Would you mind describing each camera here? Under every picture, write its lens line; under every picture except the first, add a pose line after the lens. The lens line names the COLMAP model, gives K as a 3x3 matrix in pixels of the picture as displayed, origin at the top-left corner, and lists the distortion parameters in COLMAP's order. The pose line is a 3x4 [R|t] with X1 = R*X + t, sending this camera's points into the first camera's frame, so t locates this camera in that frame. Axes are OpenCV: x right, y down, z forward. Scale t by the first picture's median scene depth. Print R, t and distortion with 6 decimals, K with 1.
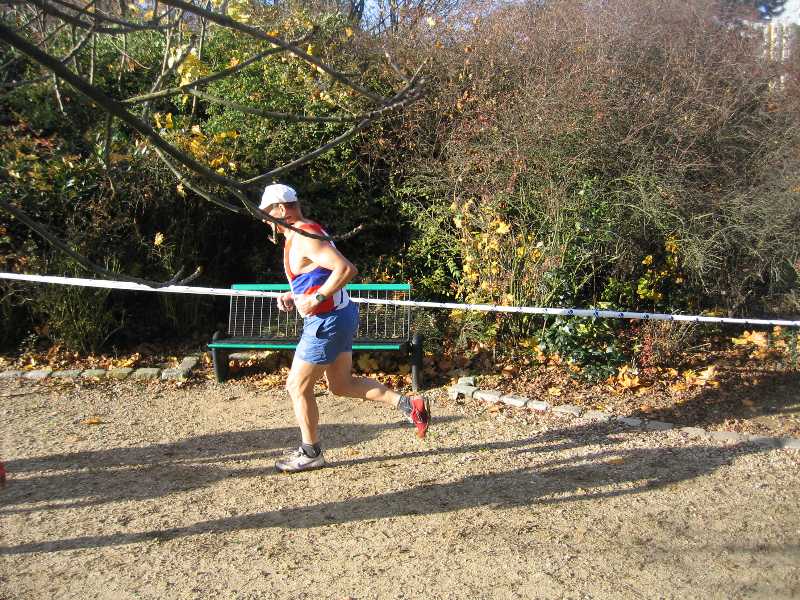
lens RADIAL K [[821.4, 0, 400.0], [0, 821.4, 300.0], [0, 0, 1]] dist [-0.139610, 0.120630]
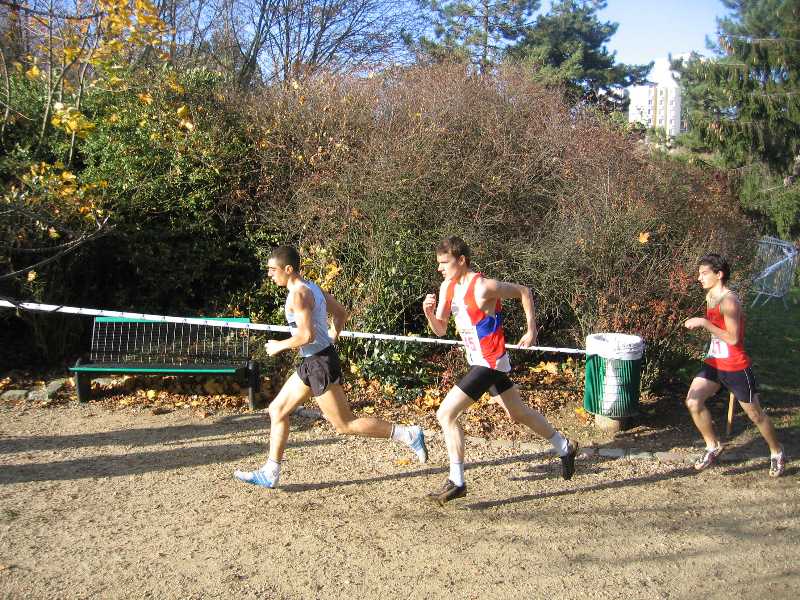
lens RADIAL K [[821.4, 0, 400.0], [0, 821.4, 300.0], [0, 0, 1]] dist [-0.139610, 0.120630]
pose [[0.992663, 0.013538, 0.120150, 0.081291], [-0.006829, 0.998403, -0.056081, 0.018120], [-0.120718, 0.054849, 0.991170, -0.167488]]
